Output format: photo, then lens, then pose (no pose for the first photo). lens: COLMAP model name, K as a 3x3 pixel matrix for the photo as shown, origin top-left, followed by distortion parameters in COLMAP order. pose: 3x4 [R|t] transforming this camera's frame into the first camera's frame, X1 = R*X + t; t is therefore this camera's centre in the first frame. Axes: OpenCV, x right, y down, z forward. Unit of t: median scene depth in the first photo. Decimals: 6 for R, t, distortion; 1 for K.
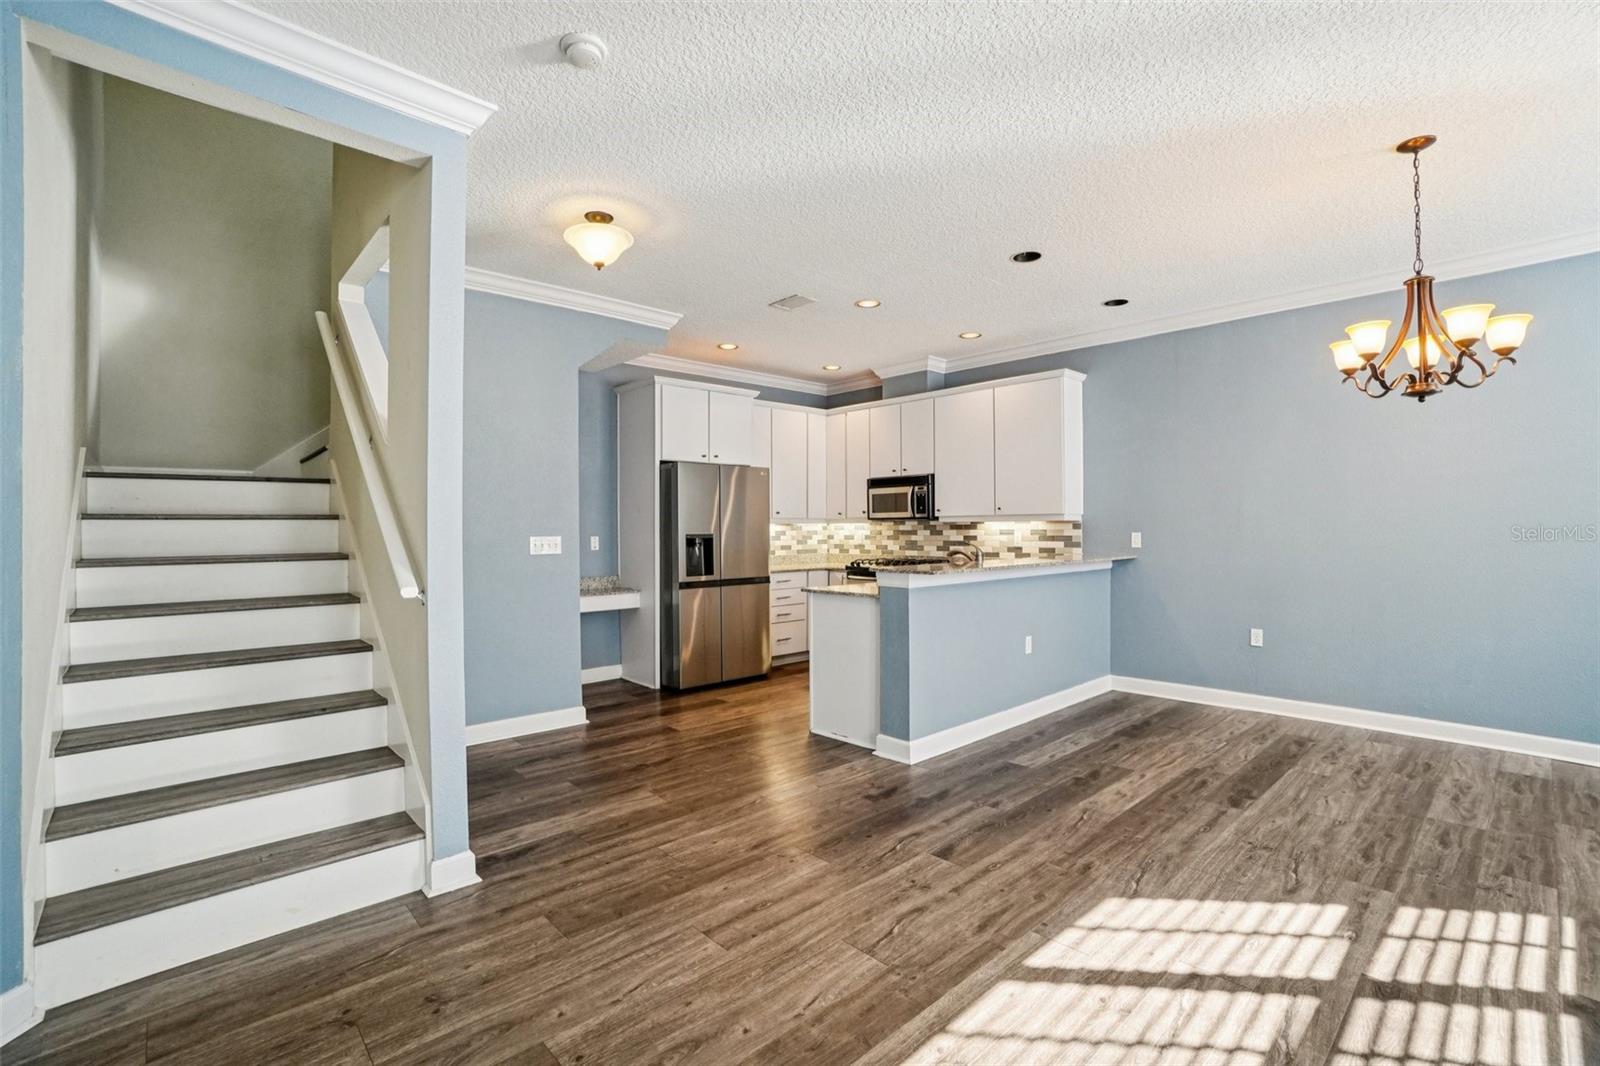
lens RADIAL K [[710.6, 0, 798.9], [0, 710.6, 524.5], [0, 0, 1]] dist [-0.064299, 0.022859]
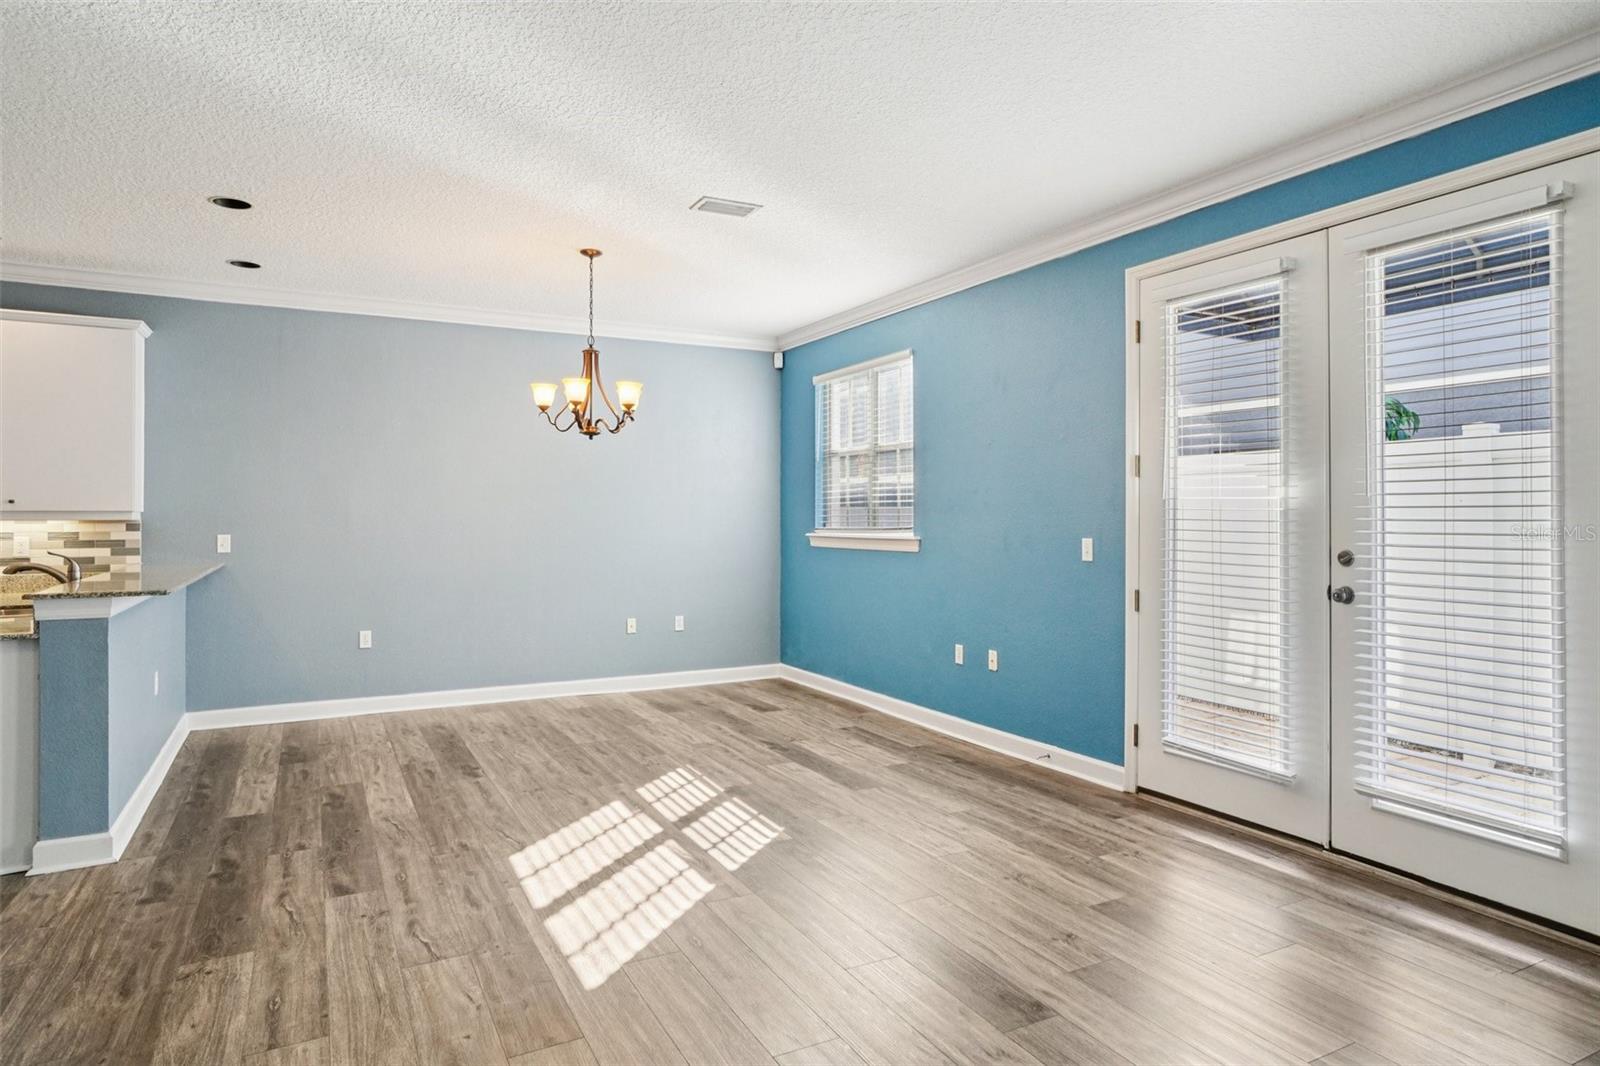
lens RADIAL K [[931.2, 0, 800.9], [0, 931.2, 508.5], [0, 0, 1]] dist [-0.028459, 0.024167]
pose [[0.252566, 0.012376, 0.967501, -0.457343], [-0.005060, 0.999921, -0.011469, -0.011434], [-0.967566, -0.001999, 0.252609, 0.063936]]
